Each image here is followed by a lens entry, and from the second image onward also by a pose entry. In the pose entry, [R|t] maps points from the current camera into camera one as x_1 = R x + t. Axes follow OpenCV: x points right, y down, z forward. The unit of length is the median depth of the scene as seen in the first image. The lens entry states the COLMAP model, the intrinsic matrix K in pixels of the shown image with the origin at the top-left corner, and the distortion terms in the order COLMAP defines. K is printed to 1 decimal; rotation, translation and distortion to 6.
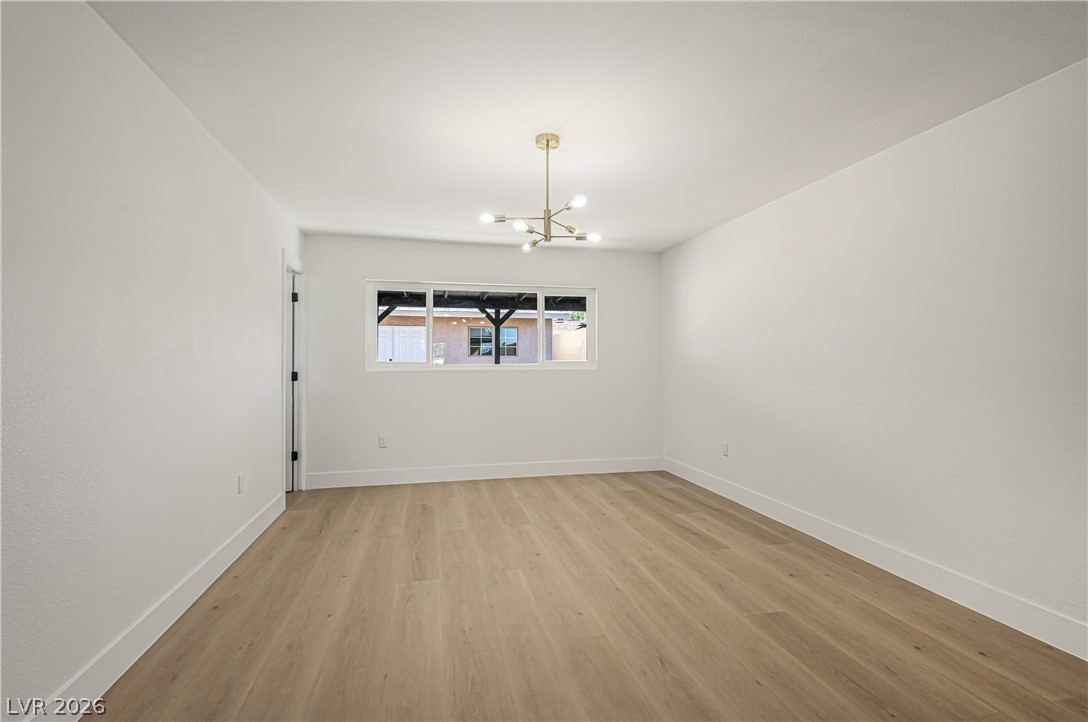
lens RADIAL K [[503.2, 0, 544.9], [0, 503.2, 362.2], [0, 0, 1]] dist [-0.022041, -0.004074]
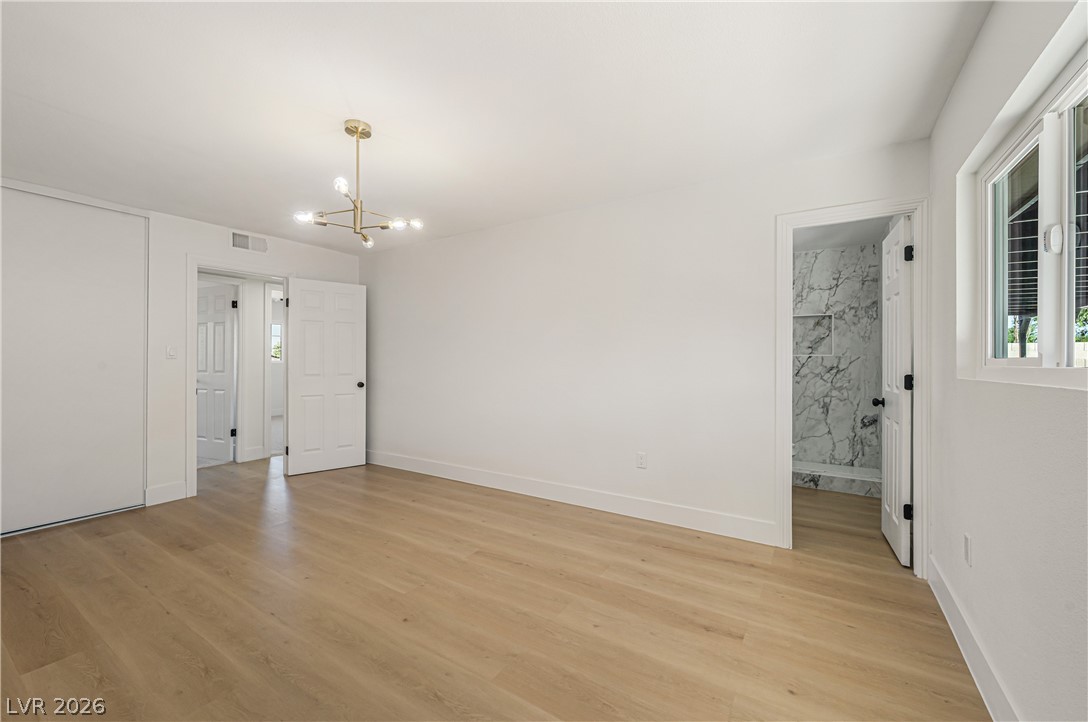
lens RADIAL K [[433.2, 0, 543.4], [0, 433.2, 357.1], [0, 0, 1]] dist [-0.002875, -0.000455]
pose [[-0.724431, -0.006462, -0.689317, 0.298689], [-0.001594, 0.999969, -0.007700, 0.005461], [0.689345, -0.004479, -0.724419, 1.719661]]
